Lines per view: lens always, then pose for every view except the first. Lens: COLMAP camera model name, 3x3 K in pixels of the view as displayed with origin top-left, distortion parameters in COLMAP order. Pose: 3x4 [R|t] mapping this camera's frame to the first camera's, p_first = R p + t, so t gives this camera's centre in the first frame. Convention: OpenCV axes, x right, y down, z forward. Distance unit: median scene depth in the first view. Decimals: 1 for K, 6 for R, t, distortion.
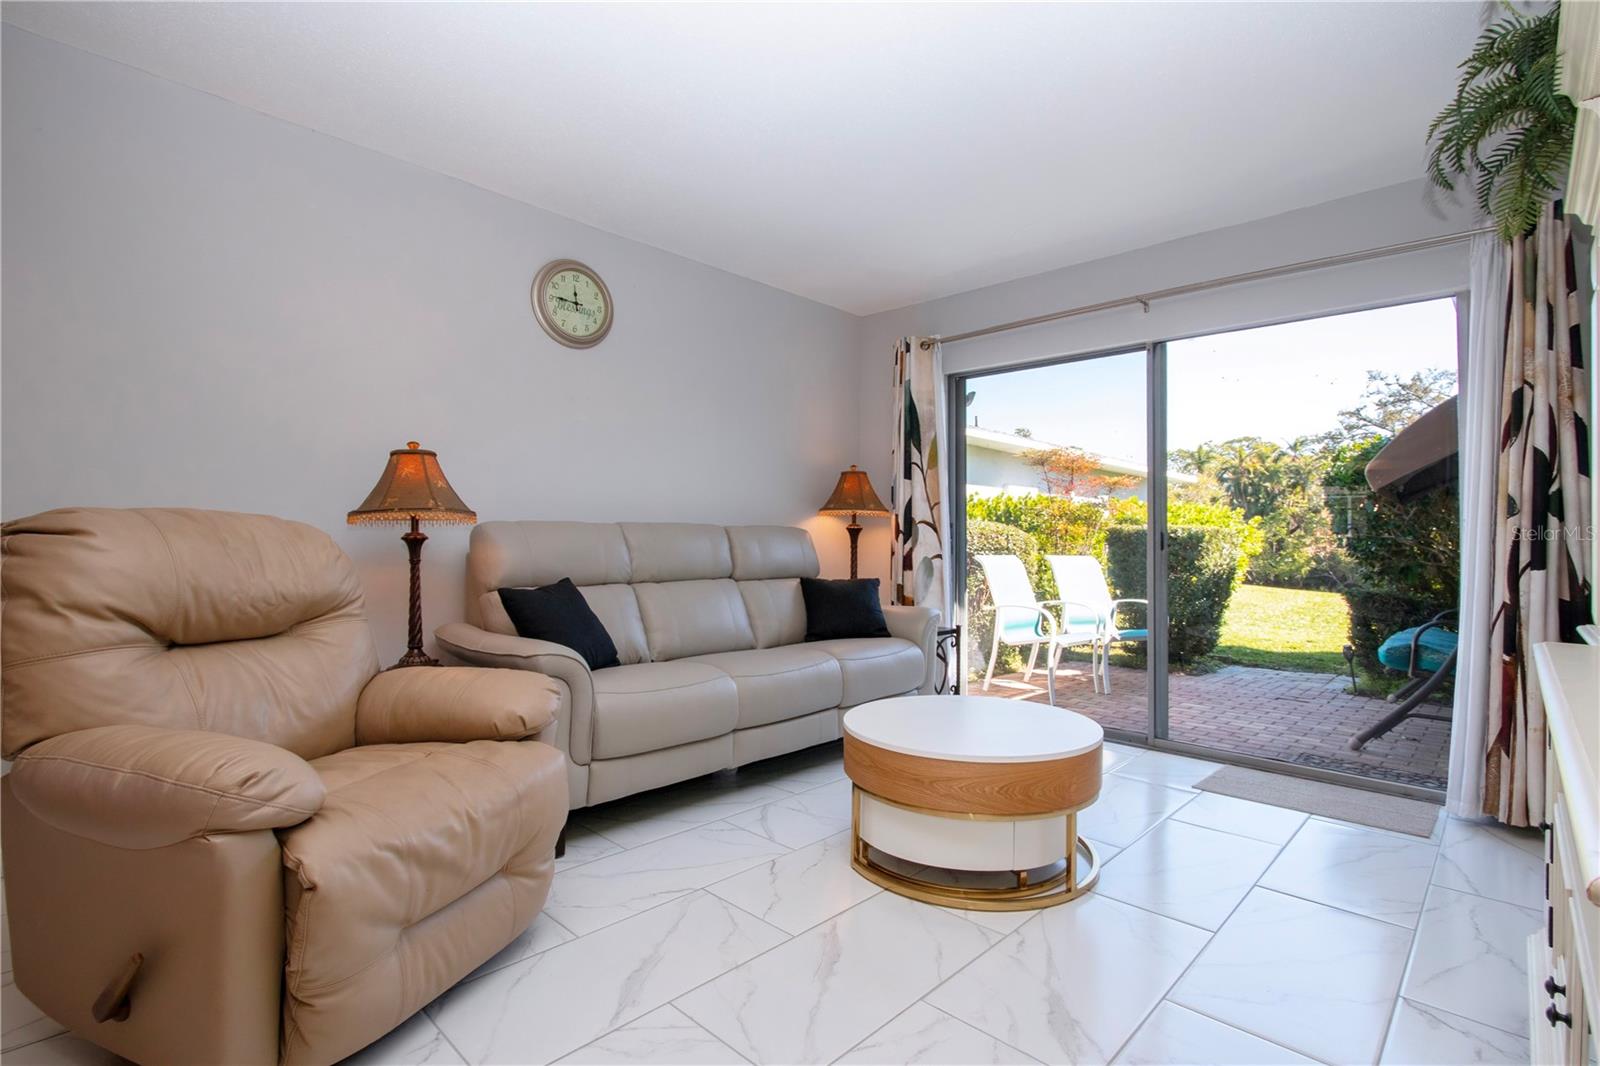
lens RADIAL K [[760.7, 0, 830.9], [0, 760.7, 521.4], [0, 0, 1]] dist [-0.017327, -0.000009]
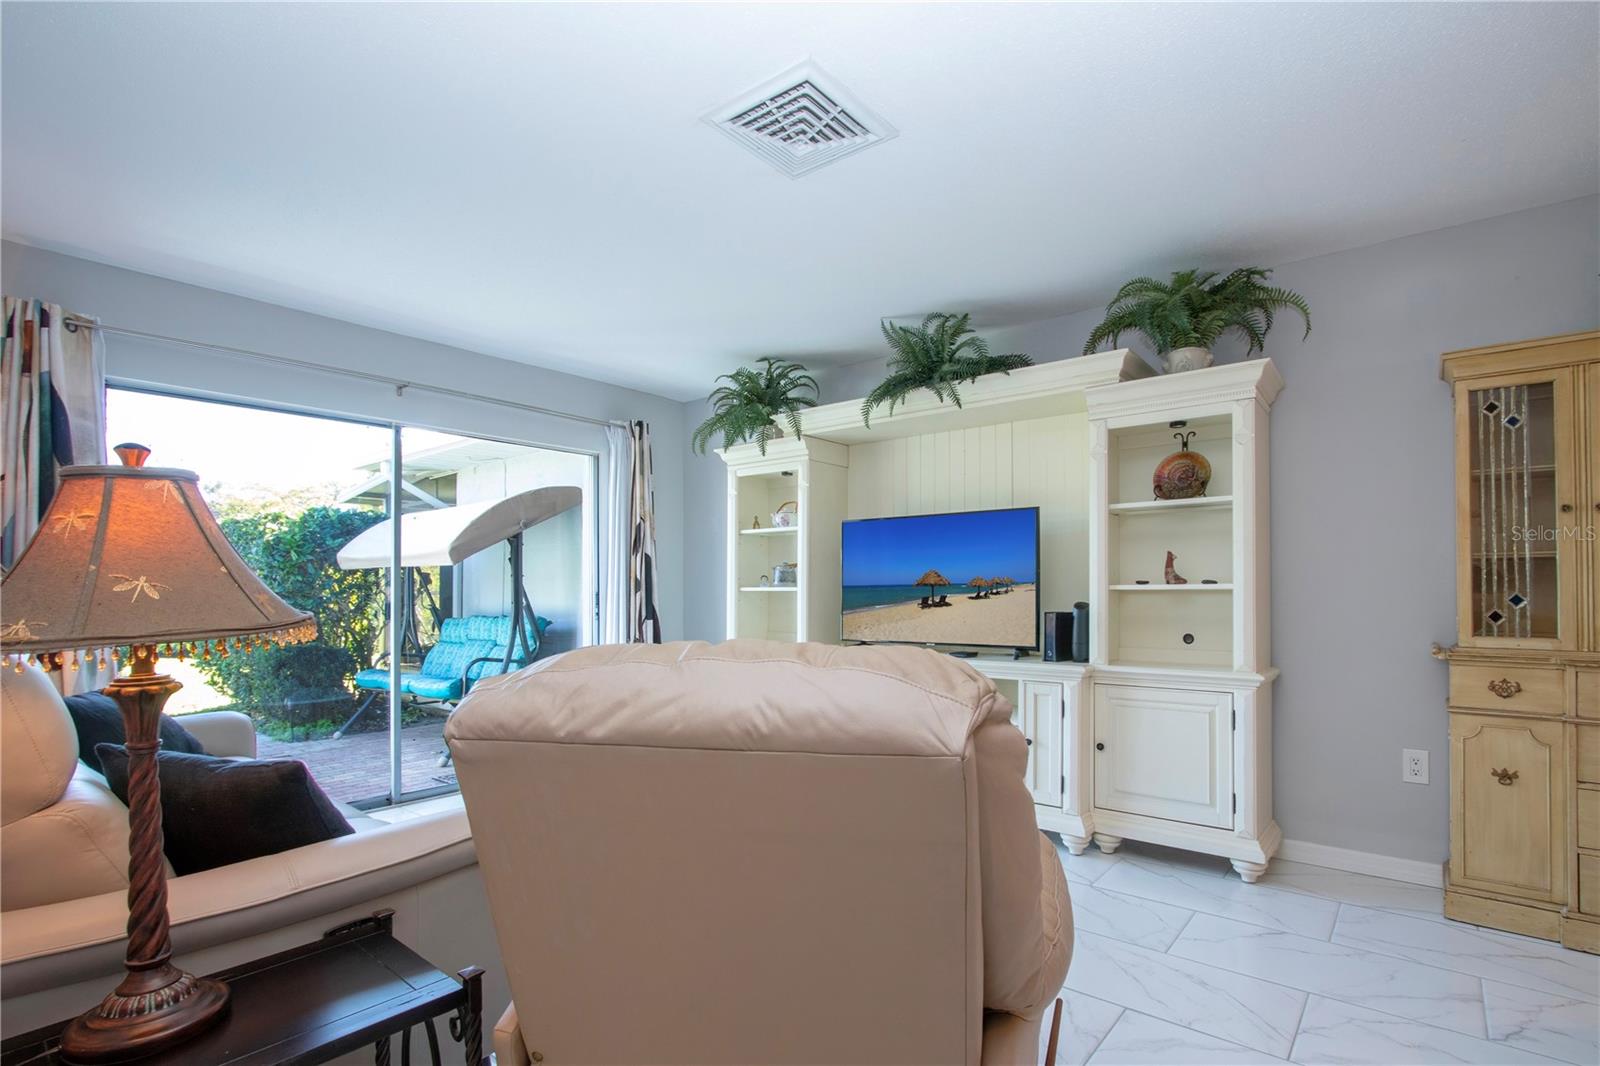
lens RADIAL K [[757.9, 0, 824.0], [0, 757.9, 576.8], [0, 0, 1]] dist [-0.010816, -0.000103]
pose [[-0.063903, 0.003618, 0.997950, -0.573217], [-0.022539, 0.999733, -0.005068, -0.025902], [-0.997702, -0.022816, -0.063805, 0.396639]]
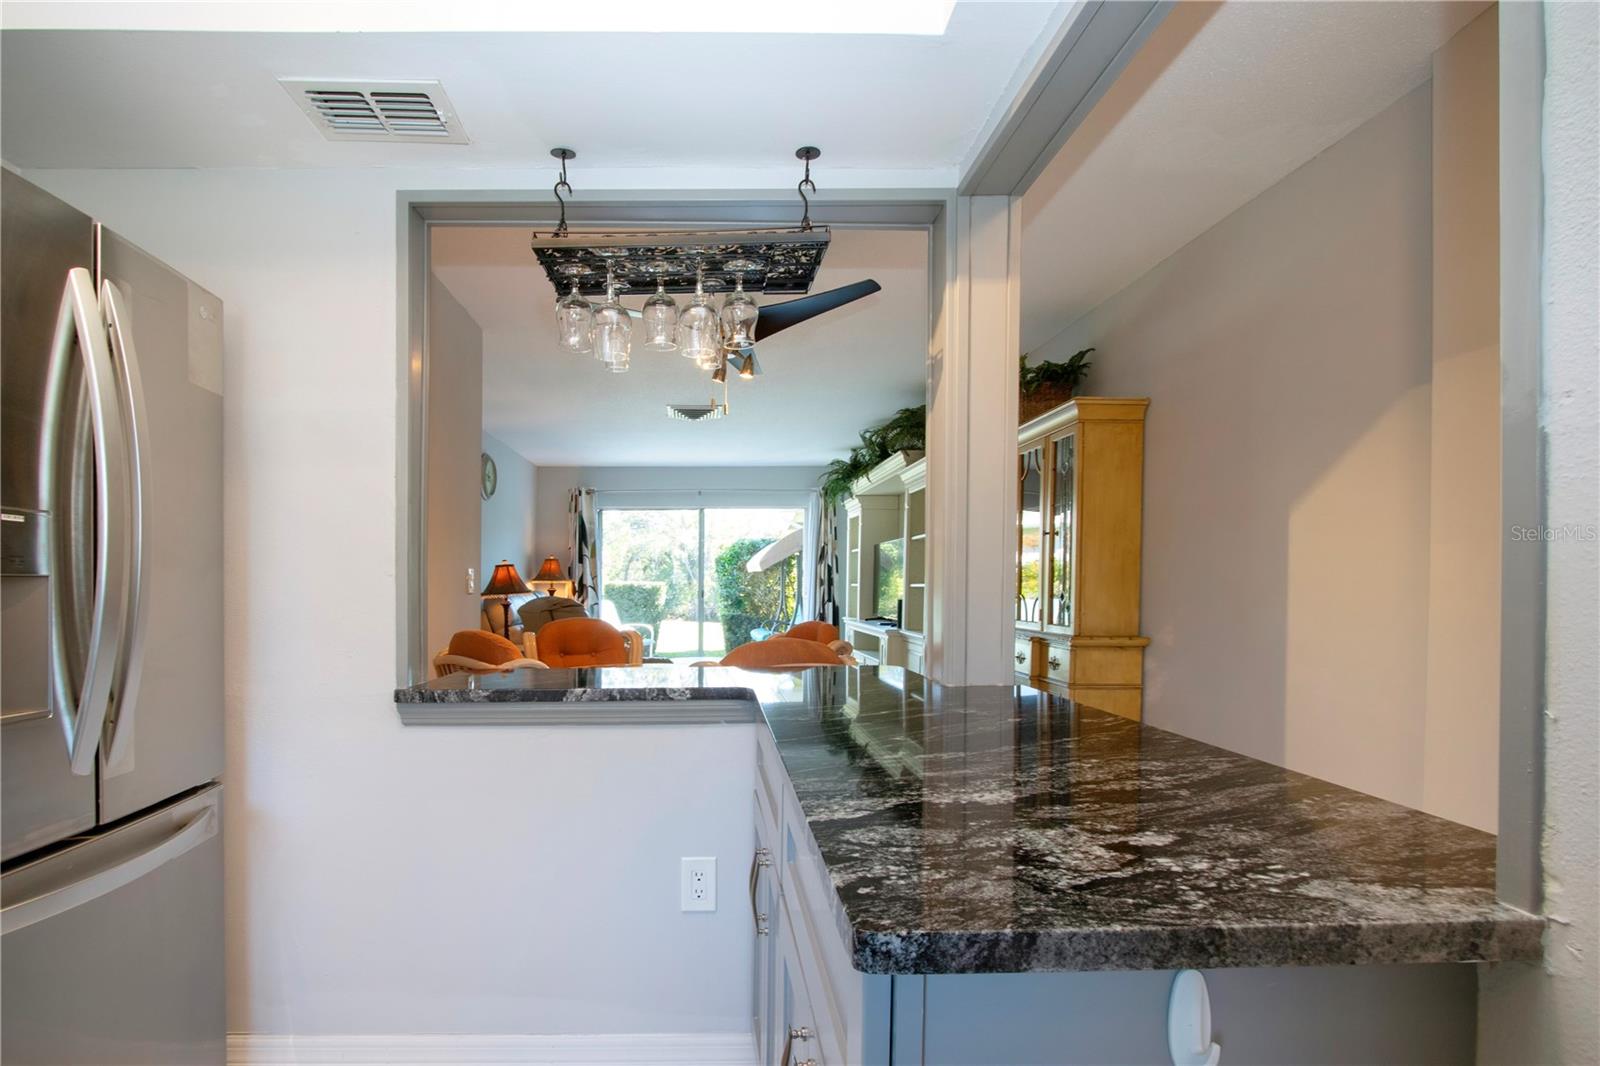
lens RADIAL K [[759.4, 0, 727.7], [0, 759.4, 601.8], [0, 0, 1]] dist [-0.009267, -0.000272]
pose [[0.719490, -0.031950, 0.693768, -0.958851], [-0.006015, 0.998617, 0.052227, -0.062385], [-0.694477, -0.041750, 0.718302, -0.618087]]
